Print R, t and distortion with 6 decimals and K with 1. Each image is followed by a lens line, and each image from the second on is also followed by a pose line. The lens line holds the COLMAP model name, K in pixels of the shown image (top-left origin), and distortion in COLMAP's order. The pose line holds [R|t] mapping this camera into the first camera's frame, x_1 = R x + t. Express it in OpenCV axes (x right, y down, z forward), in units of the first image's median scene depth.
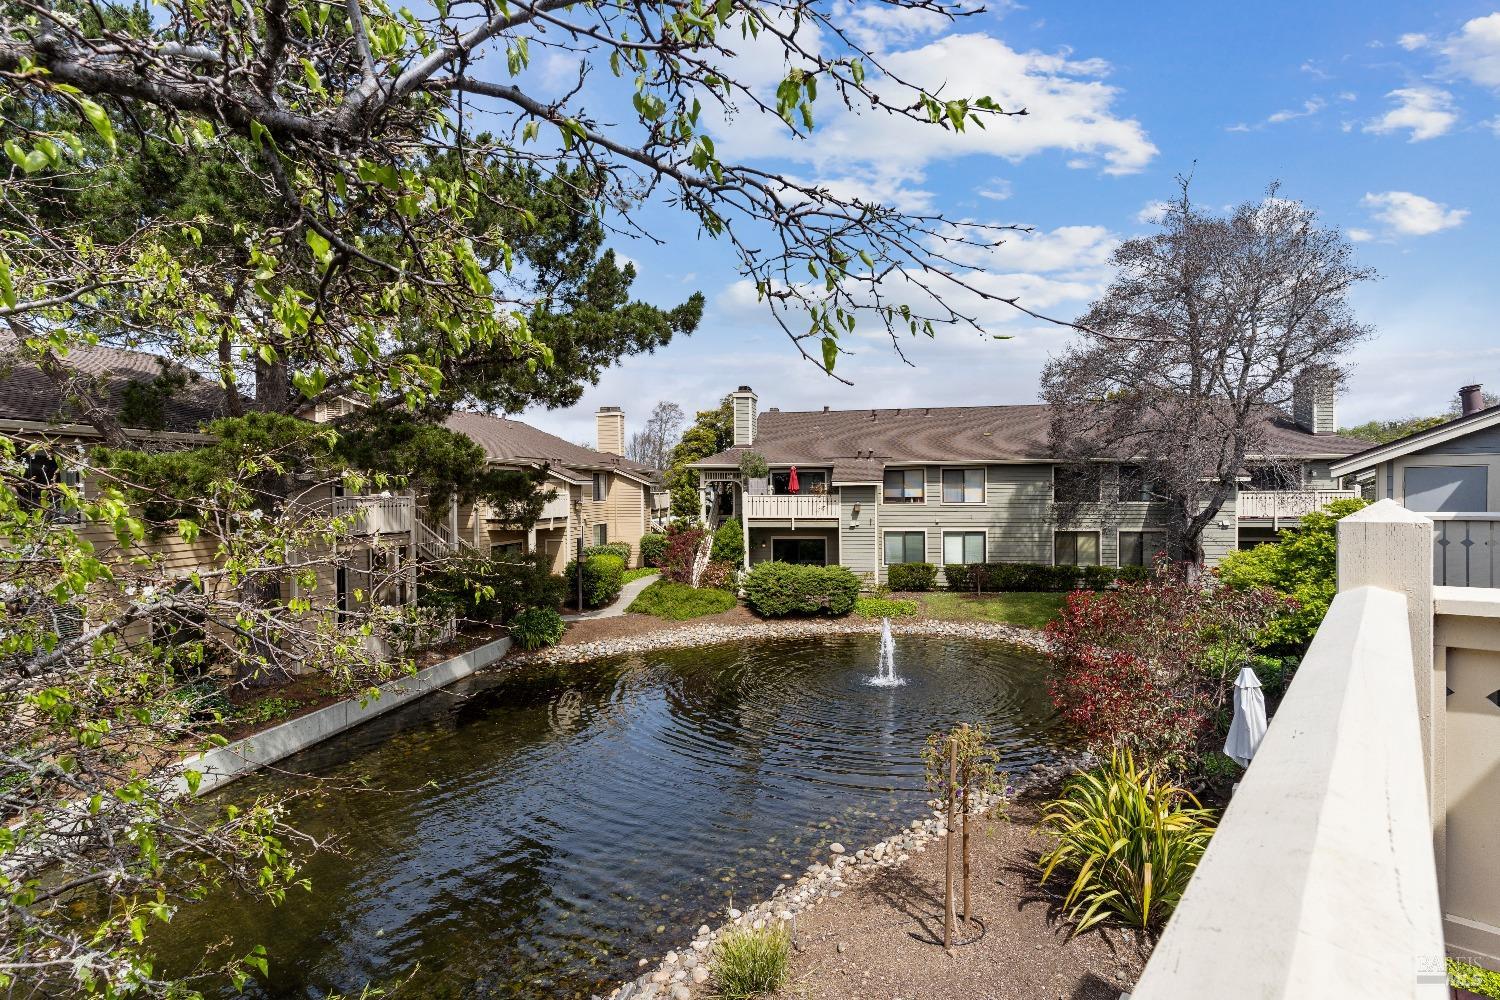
lens RADIAL K [[716.7, 0, 745.6], [0, 716.7, 497.5], [0, 0, 1]] dist [0.003771, 0.000557]
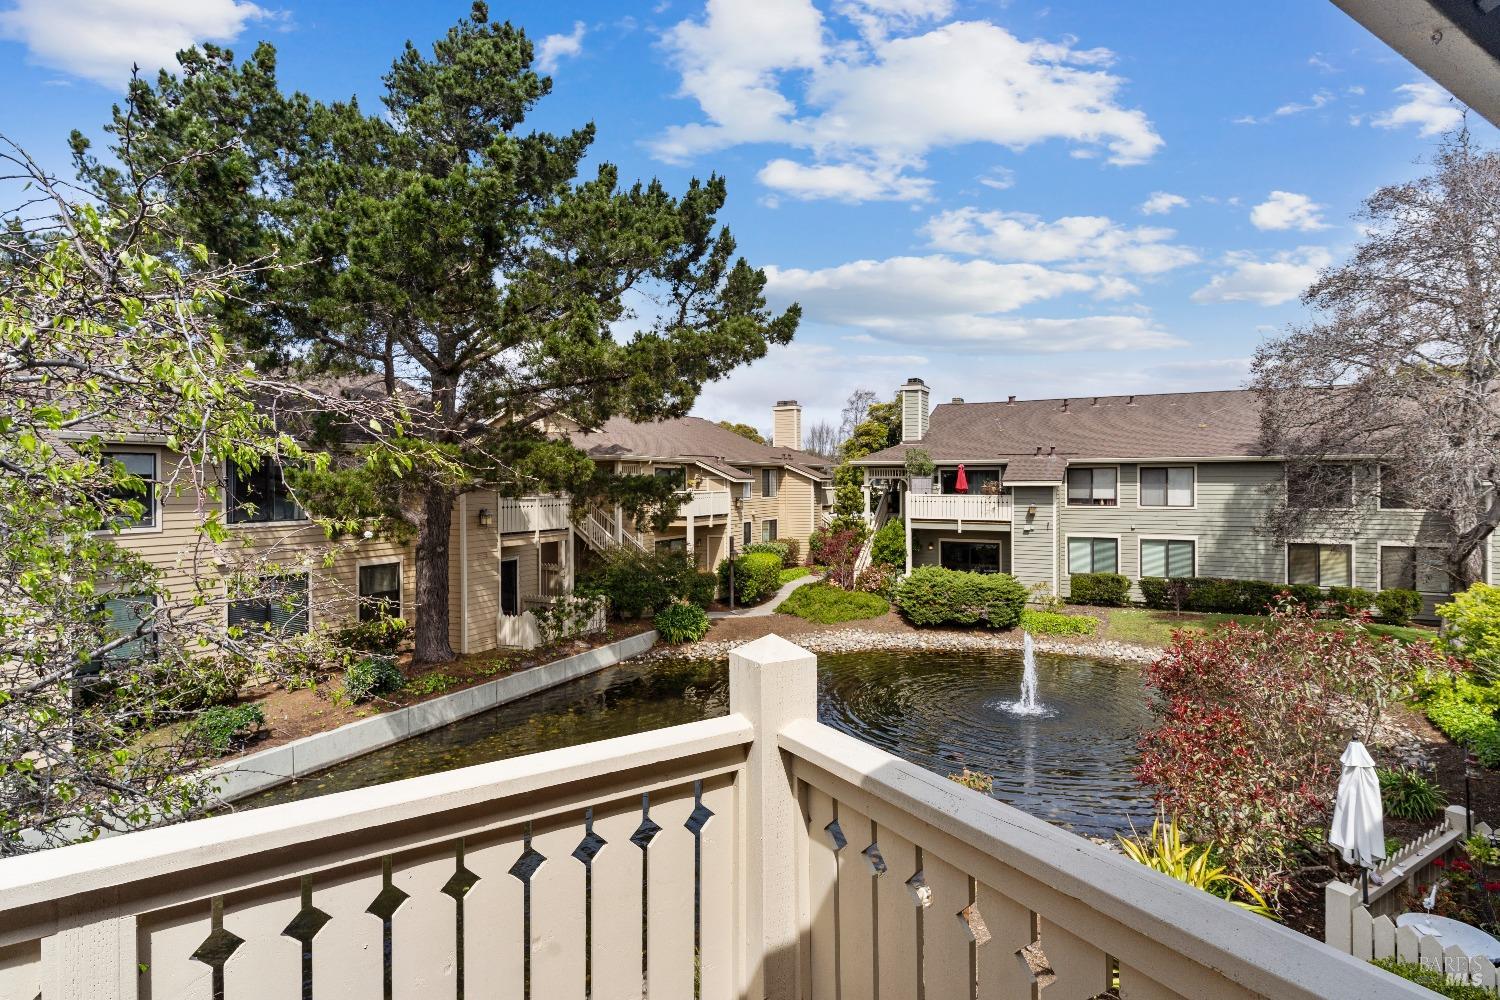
lens RADIAL K [[746.8, 0, 744.5], [0, 746.8, 477.7], [0, 0, 1]] dist [-0.003802, 0.000335]
pose [[0.958087, 0.006952, -0.286392, 0.080927], [-0.009773, 0.999917, -0.008422, -0.016122], [0.286310, 0.010868, 0.958075, -0.008687]]
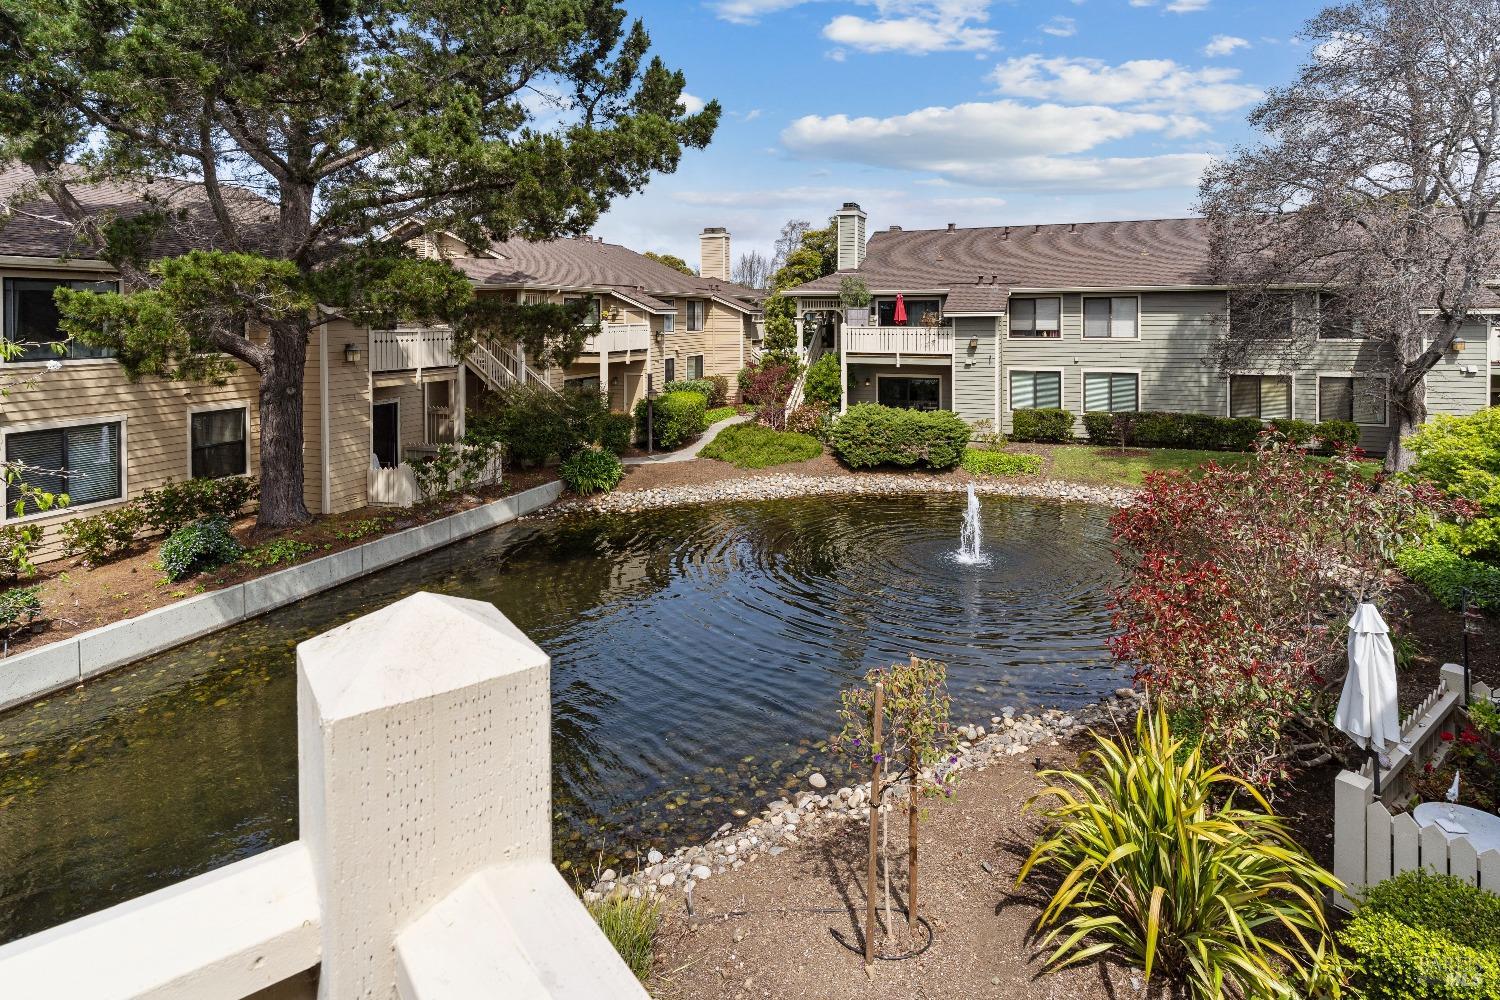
lens RADIAL K [[778.6, 0, 751.3], [0, 778.6, 327.9], [0, 0, 1]] dist [-0.003070, 0.000260]
pose [[0.981337, 0.007664, -0.192145, 0.077894], [-0.006268, 0.999949, 0.007874, -0.009115], [0.192196, -0.006522, 0.981335, 0.047674]]
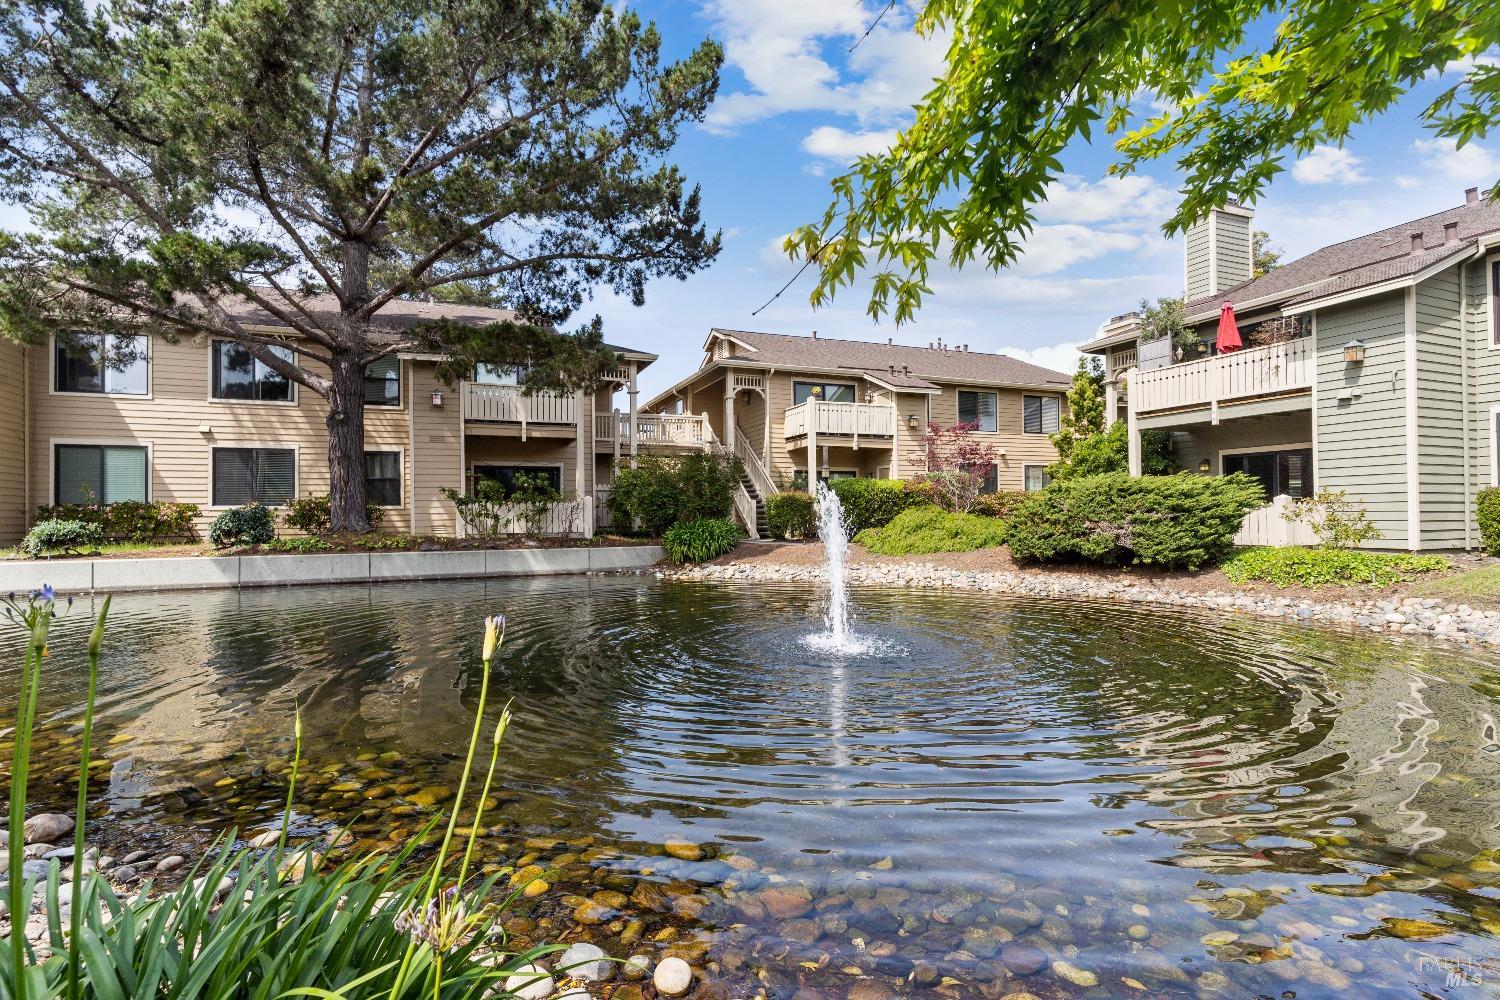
lens RADIAL K [[720.2, 0, 749.1], [0, 720.2, 499.7], [0, 0, 1]] dist [0.001943, 0.000568]
pose [[0.535338, -0.010658, -0.844571, 0.342947], [-0.006652, 0.999836, -0.016834, 0.116990], [0.844612, 0.014630, 0.535180, 0.477770]]
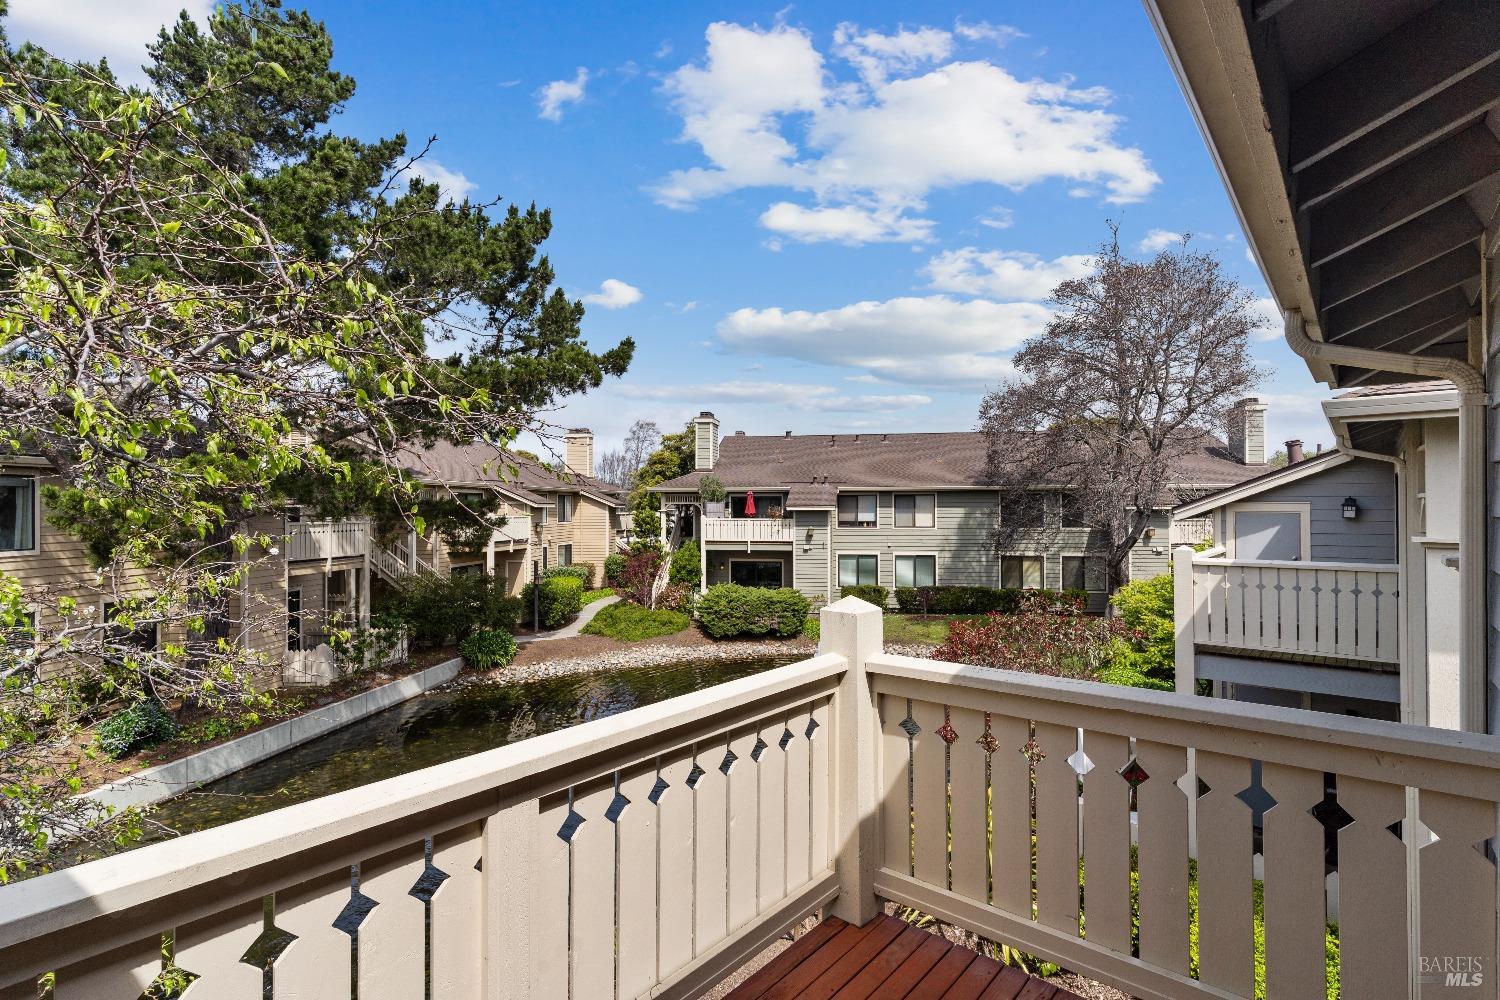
lens RADIAL K [[720.2, 0, 749.1], [0, 720.2, 499.7], [0, 0, 1]] dist [0.001943, 0.000568]
pose [[0.999675, 0.007775, 0.024259, 0.043600], [-0.007313, 0.999792, -0.019063, -0.011984], [-0.024402, 0.018879, 0.999524, -0.037484]]
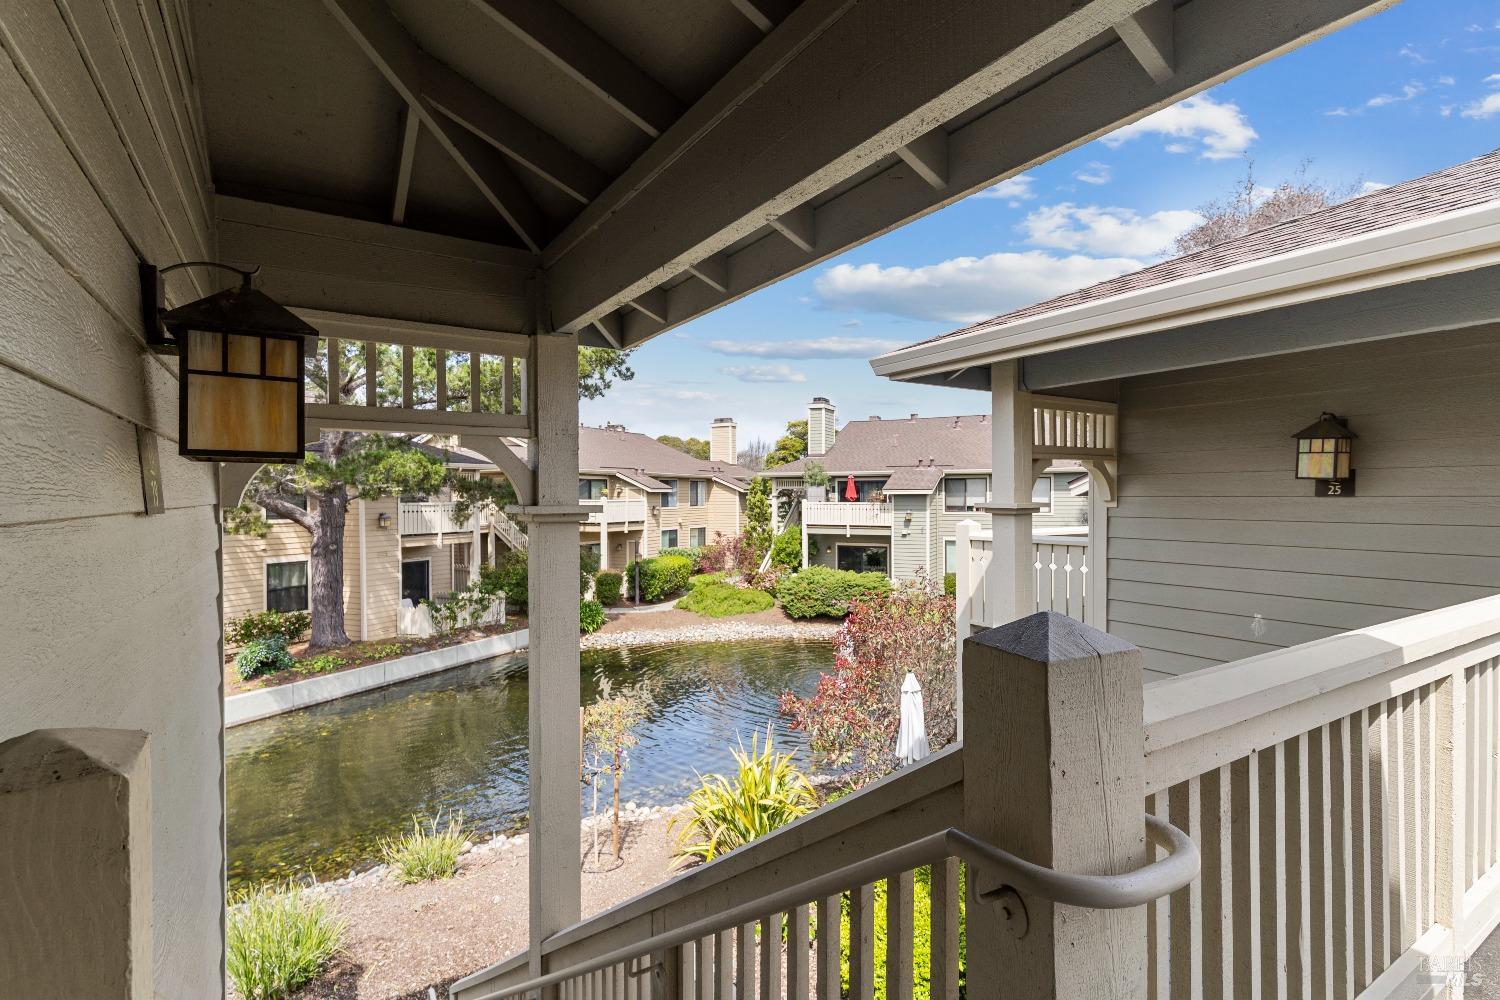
lens RADIAL K [[716.5, 0, 751.1], [0, 716.5, 496.4], [0, 0, 1]] dist [0.000523, 0.000174]
pose [[0.962532, 0.006582, -0.271088, 0.225329], [-0.008057, 0.999958, -0.004326, -0.007699], [0.271048, 0.006348, 0.962545, -0.031022]]
